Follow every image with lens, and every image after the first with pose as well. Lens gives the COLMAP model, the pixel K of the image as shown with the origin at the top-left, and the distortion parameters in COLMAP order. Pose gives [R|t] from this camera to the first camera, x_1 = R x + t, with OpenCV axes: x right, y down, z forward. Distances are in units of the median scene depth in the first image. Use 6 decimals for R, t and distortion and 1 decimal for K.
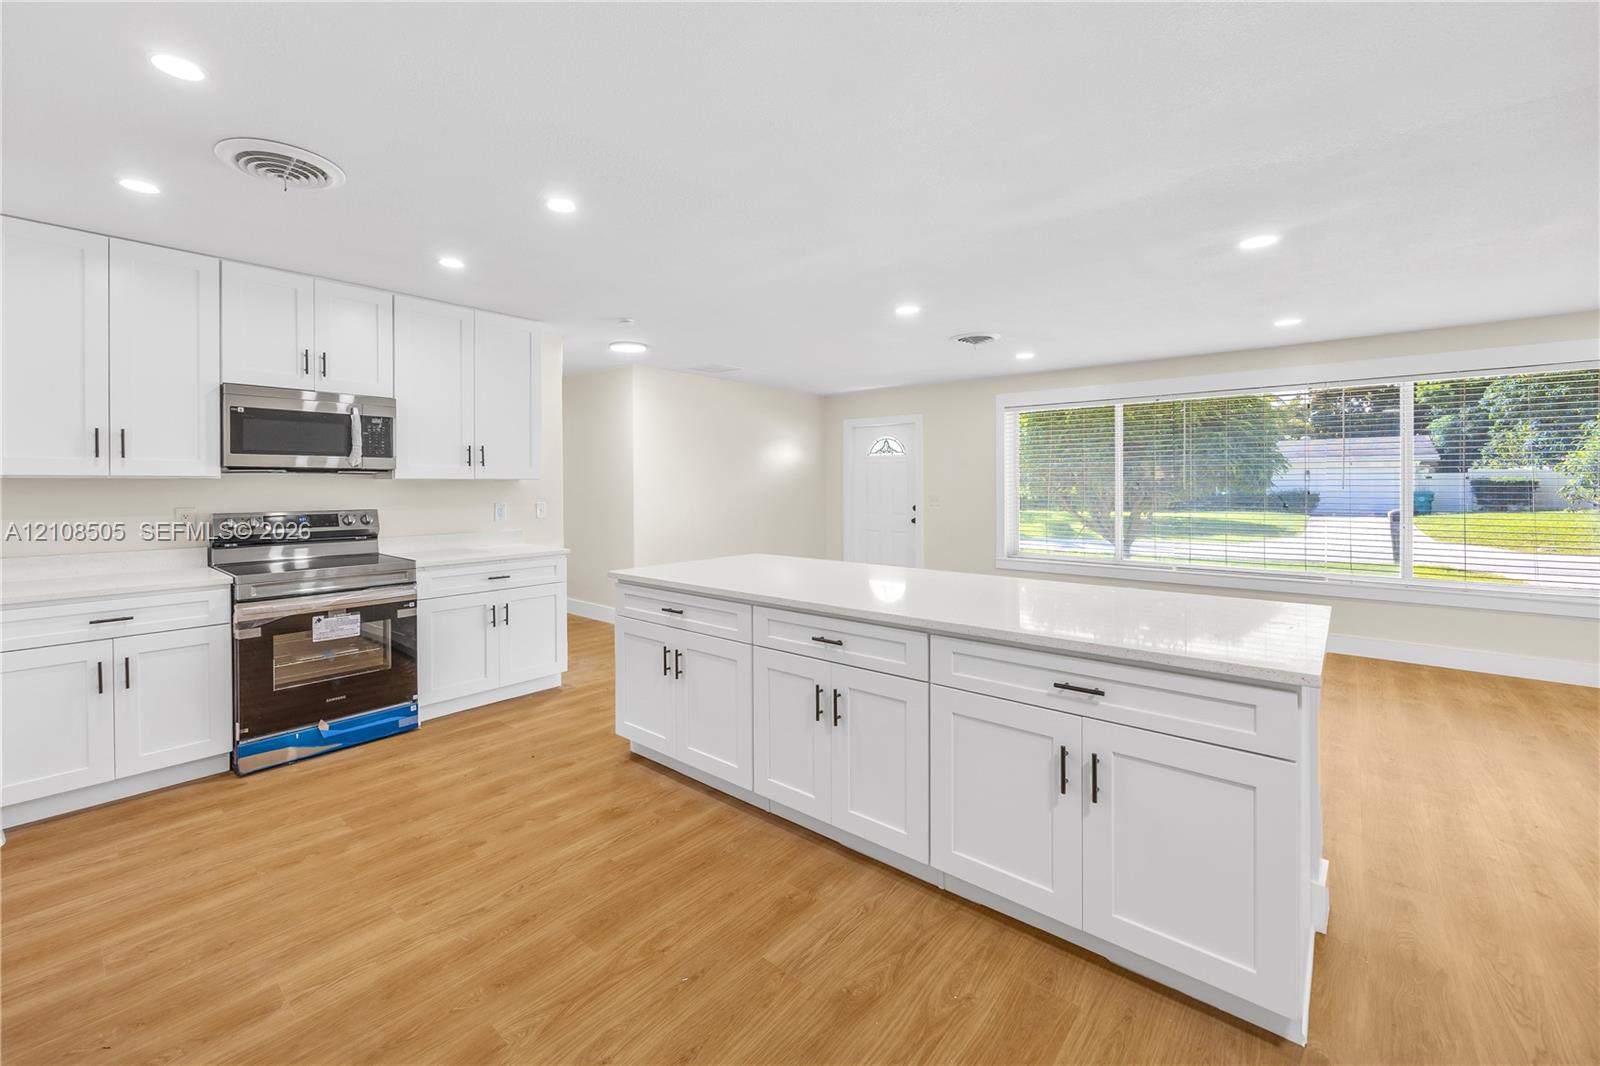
lens RADIAL K [[653.3, 0, 769.5], [0, 653.3, 489.3], [0, 0, 1]] dist [-0.007978, 0.002646]
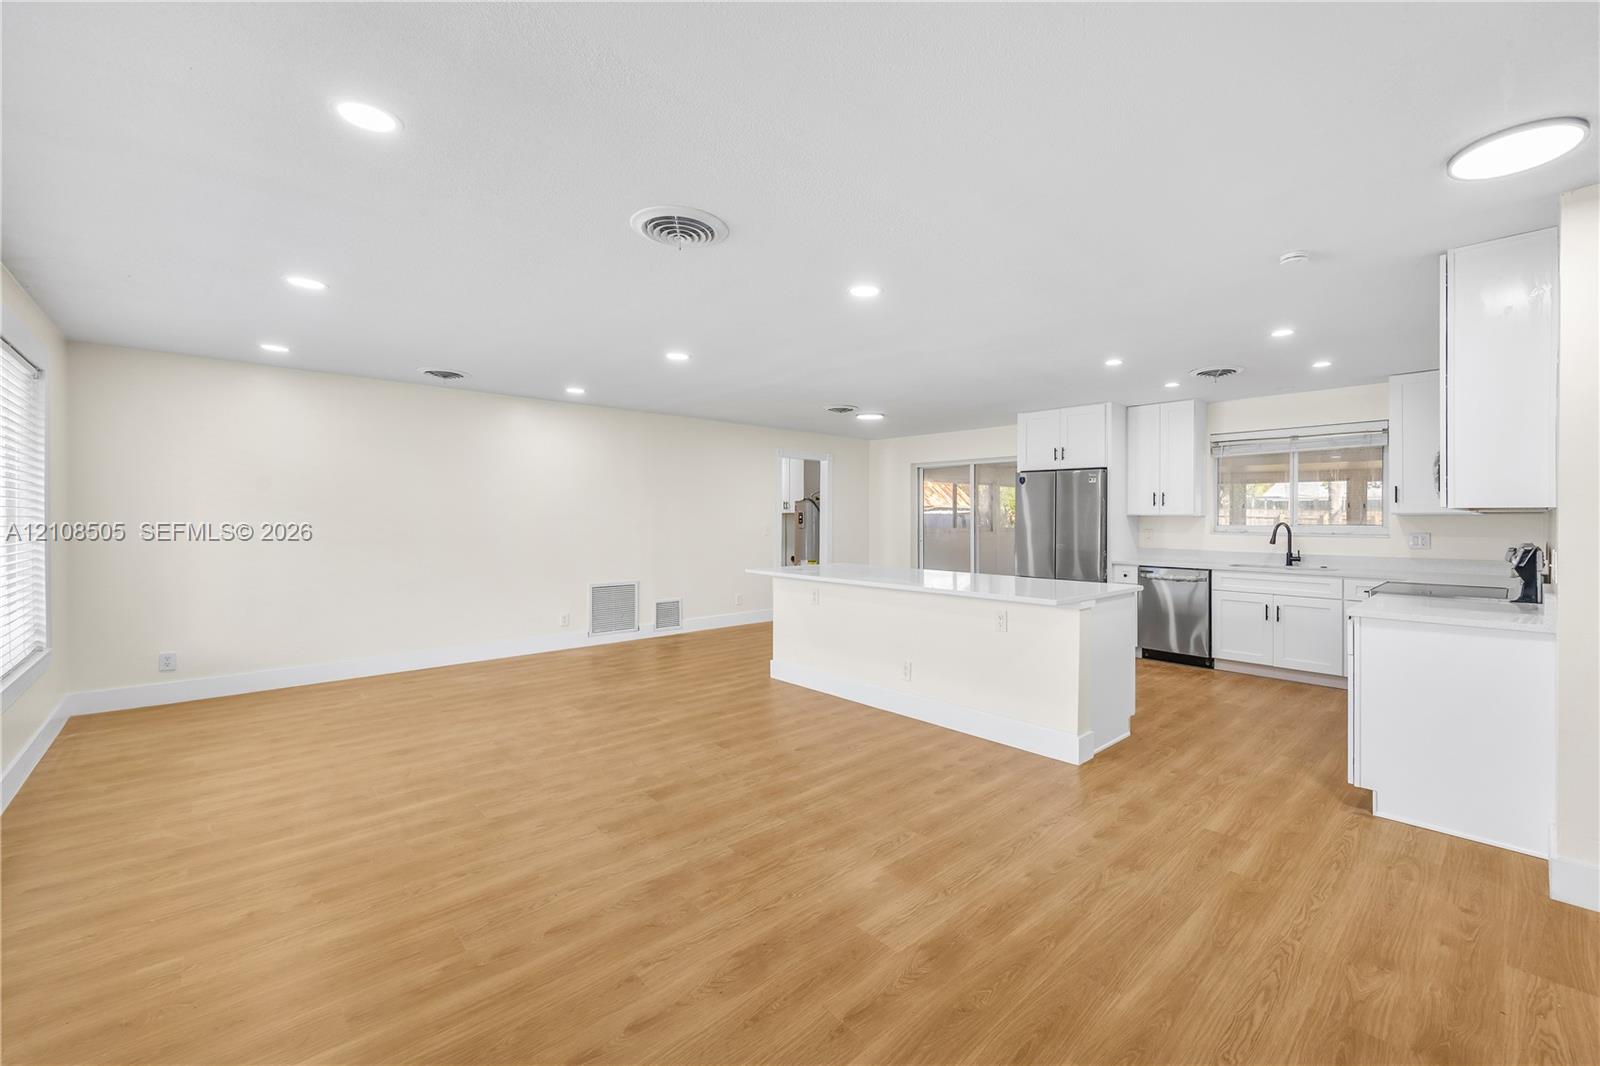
lens RADIAL K [[653.3, 0, 849.5], [0, 653.3, 527.0], [0, 0, 1]] dist [-0.007978, 0.002646]
pose [[-0.997108, -0.000697, 0.075993, 0.223381], [0.000739, 0.999822, 0.018868, -0.011054], [-0.075993, 0.018869, -0.996930, 2.338221]]
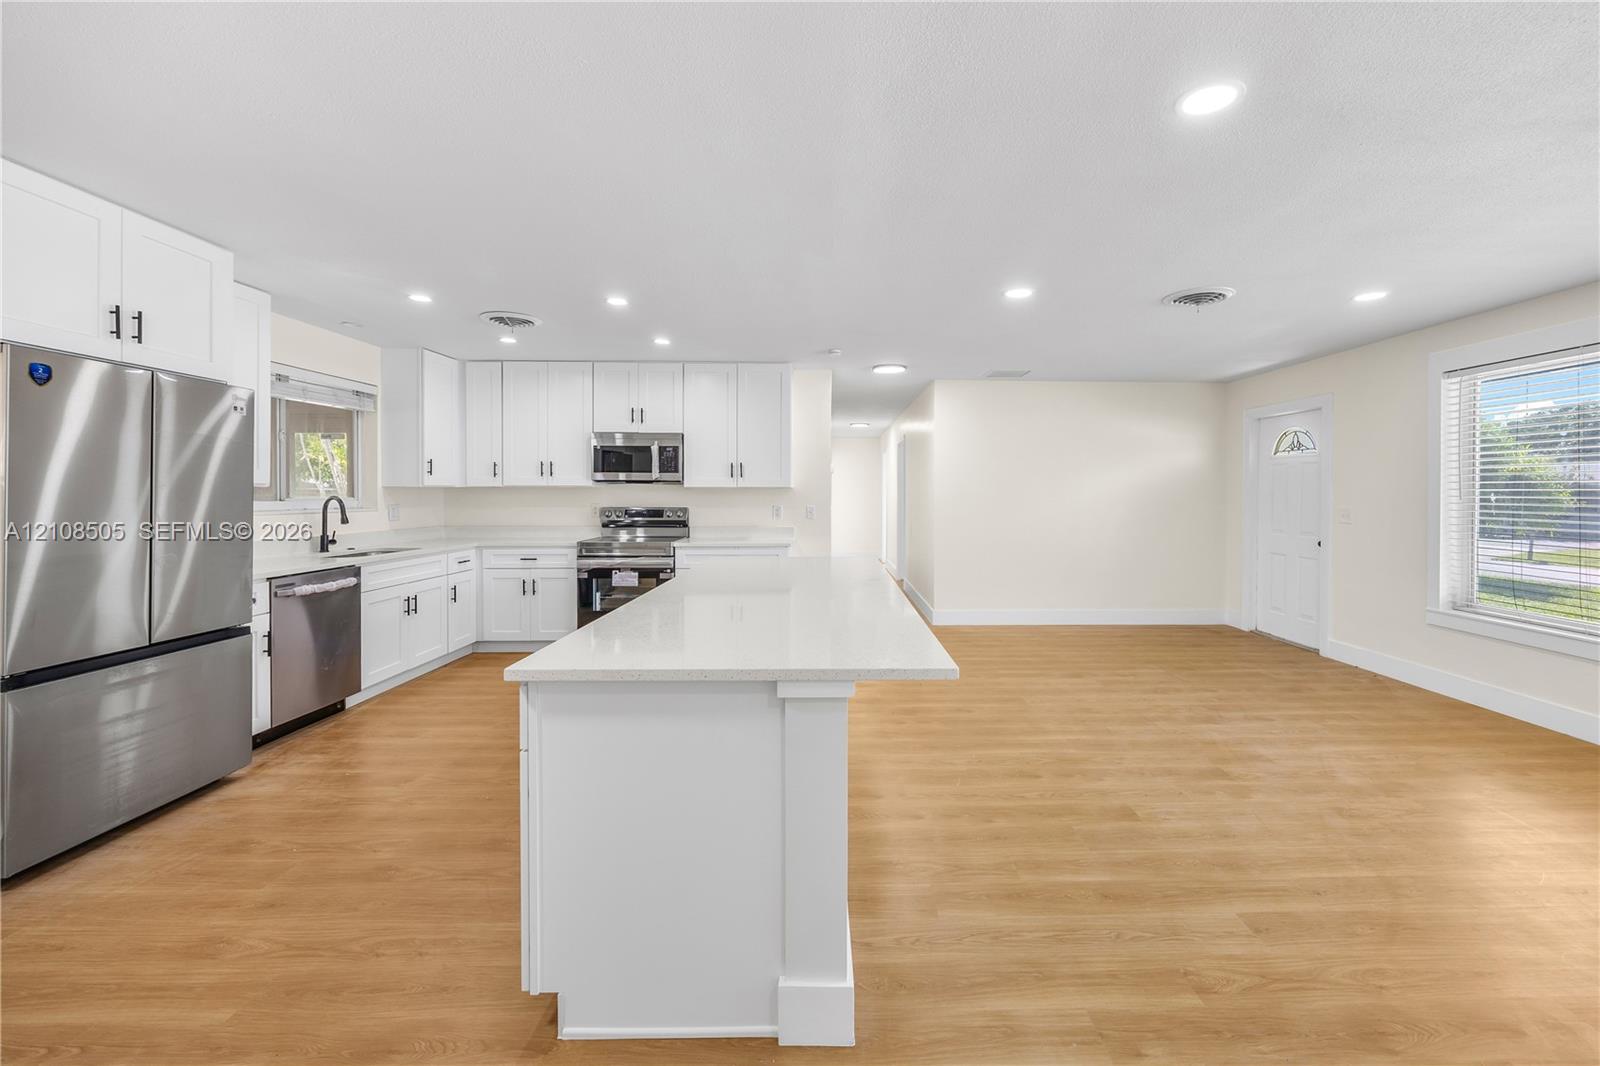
lens RADIAL K [[653.3, 0, 838.9], [0, 653.3, 490.1], [0, 0, 1]] dist [-0.007978, 0.002646]
pose [[0.675381, 0.002124, -0.737466, 0.918405], [-0.009191, 0.999942, -0.005537, -0.004556], [0.737412, 0.010517, 0.675362, 0.304961]]
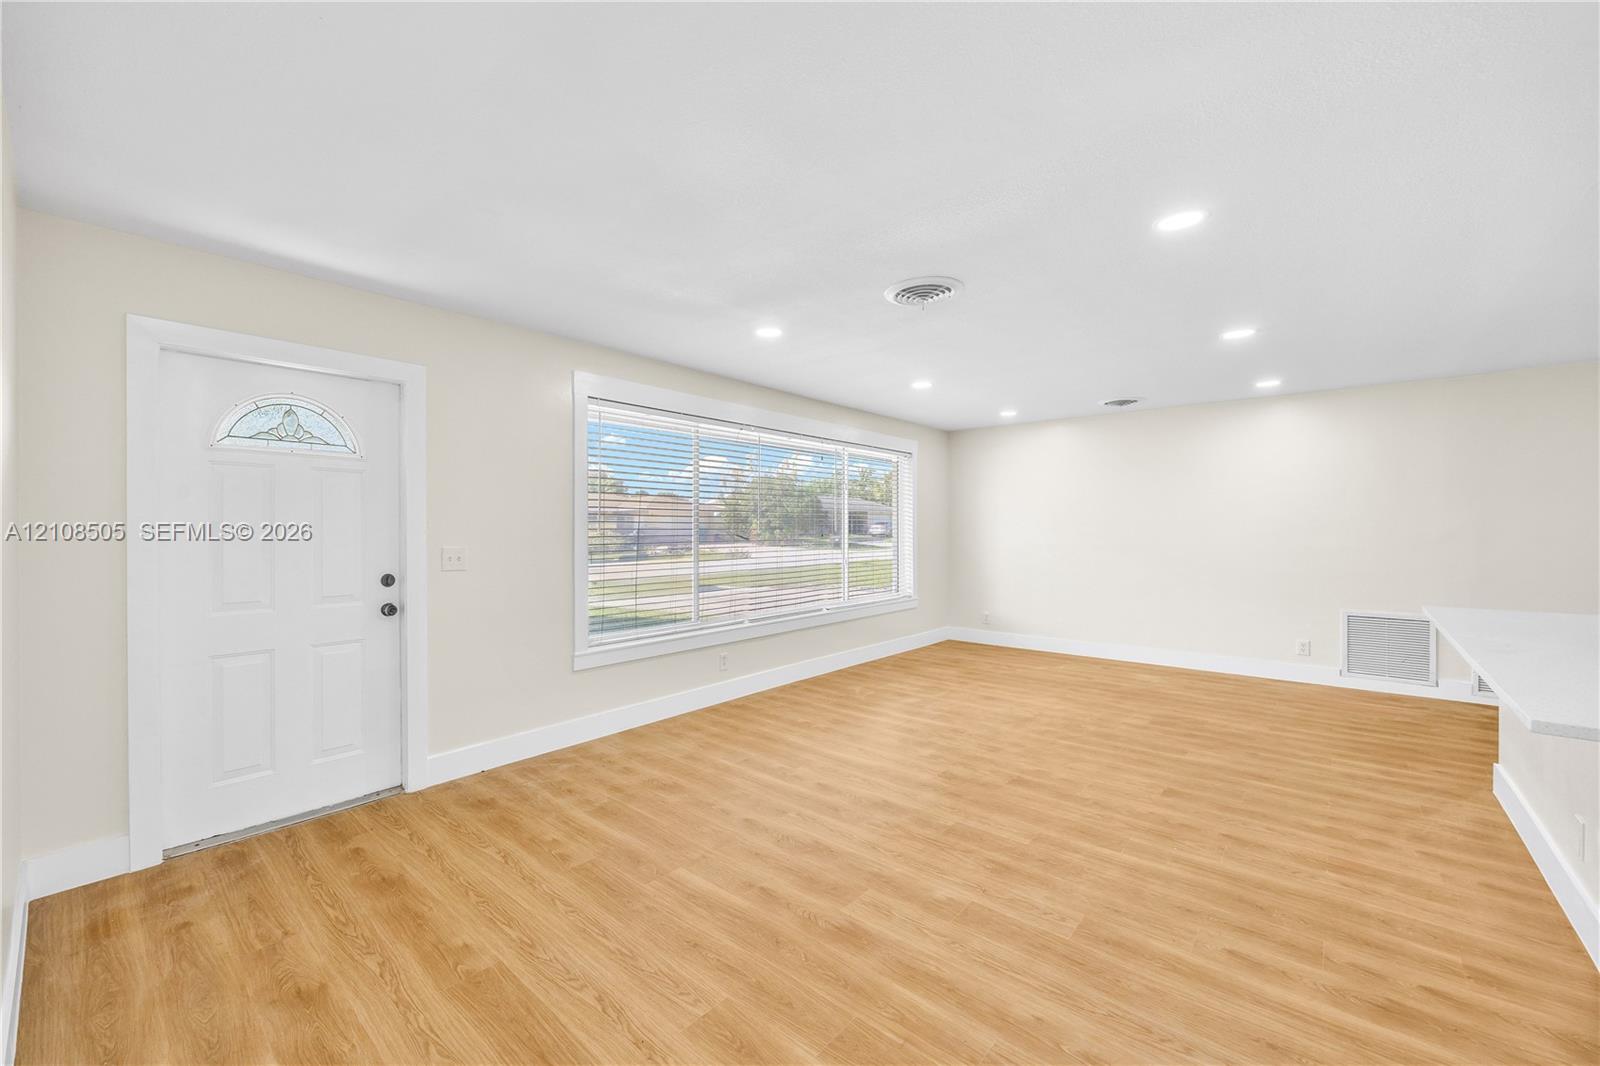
lens RADIAL K [[637.8, 0, 753.9], [0, 637.8, 536.4], [0, 0, 1]] dist [-0.005582, 0.000537]
pose [[0.024356, -0.007305, 0.999677, -0.465759], [0.008100, 0.999942, 0.007110, -0.003436], [-0.999671, 0.007924, 0.024413, 1.794481]]
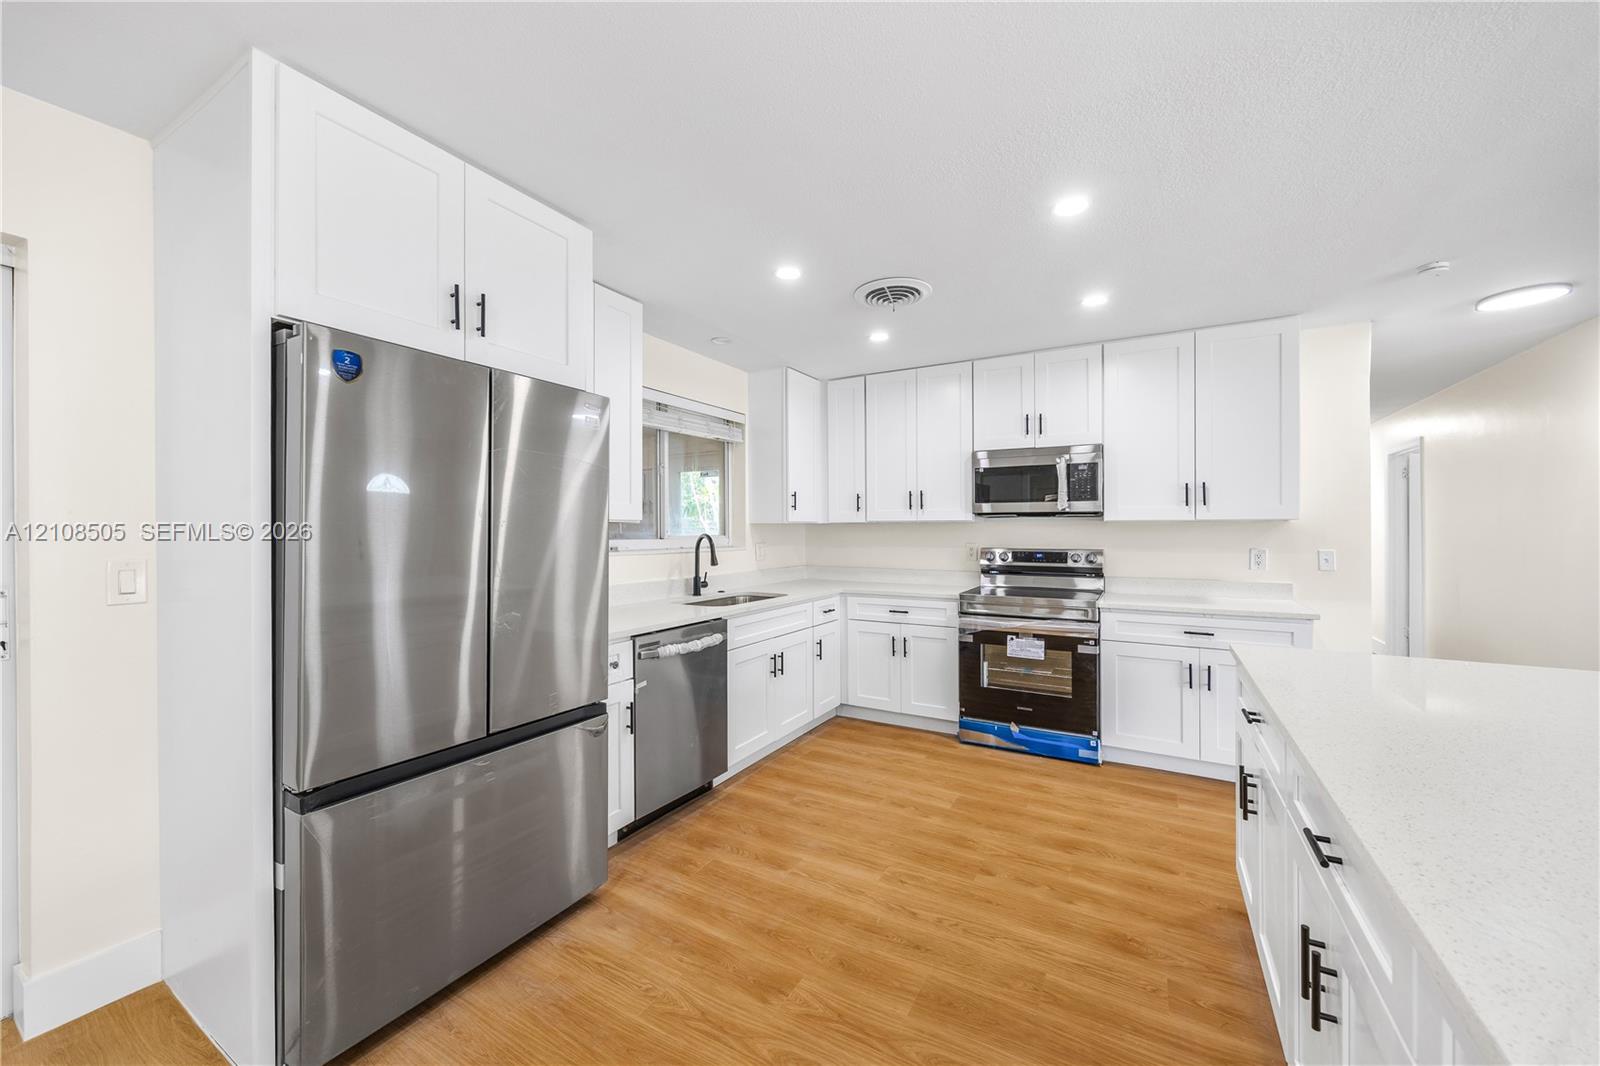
lens RADIAL K [[606.2, 0, 791.4], [0, 606.2, 528.4], [0, 0, 1]] dist [-0.002157, -0.000255]
pose [[0.190410, 0.001686, -0.981703, 0.337256], [-0.005759, 0.999983, 0.000601, -0.001831], [0.981688, 0.005539, 0.190417, 0.390063]]
